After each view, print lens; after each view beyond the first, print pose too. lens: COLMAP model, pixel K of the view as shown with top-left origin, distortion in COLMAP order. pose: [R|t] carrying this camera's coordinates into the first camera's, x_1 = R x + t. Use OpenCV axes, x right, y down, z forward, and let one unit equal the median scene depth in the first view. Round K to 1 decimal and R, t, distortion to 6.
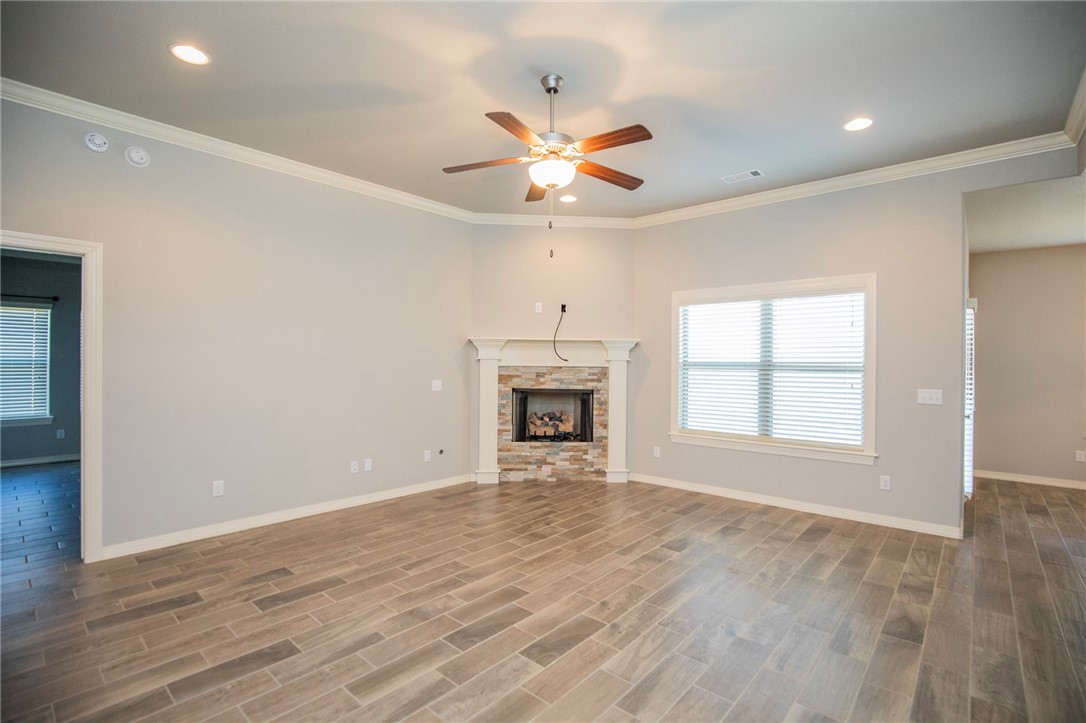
lens RADIAL K [[500.7, 0, 557.9], [0, 500.7, 358.2], [0, 0, 1]] dist [-0.026552, 0.001801]
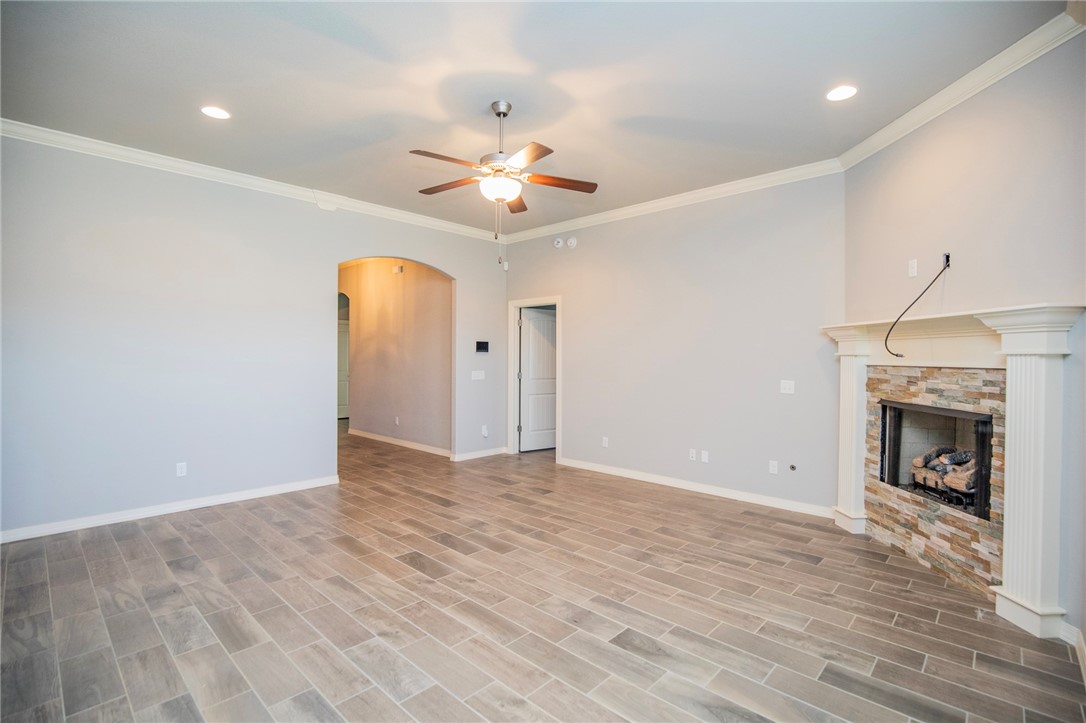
lens RADIAL K [[500.7, 0, 551.8], [0, 500.7, 363.7], [0, 0, 1]] dist [-0.026552, 0.001801]
pose [[-0.035660, 0.005449, -0.999349, 0.685144], [0.003446, 0.999980, 0.005329, 0.010563], [0.999358, -0.003254, -0.035678, 0.715832]]
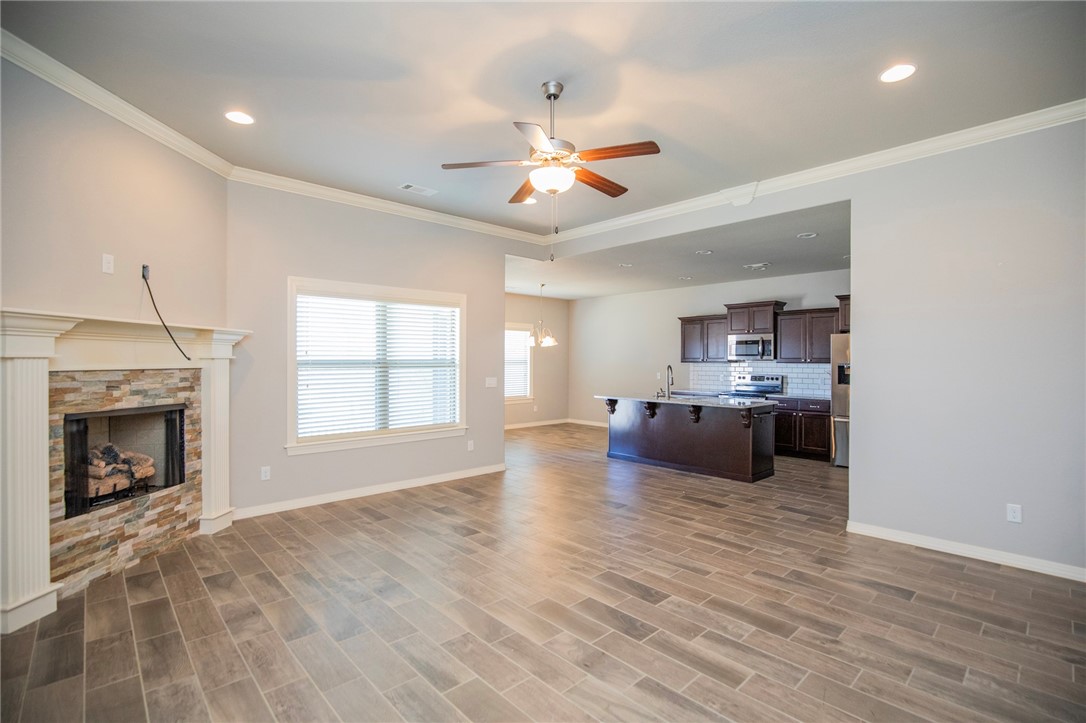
lens RADIAL K [[500.7, 0, 550.1], [0, 500.7, 364.0], [0, 0, 1]] dist [-0.026552, 0.001801]
pose [[0.106134, -0.015557, 0.994230, -0.635813], [-0.010980, 0.999798, 0.016816, -0.005862], [-0.994291, -0.012701, 0.105942, 0.553288]]
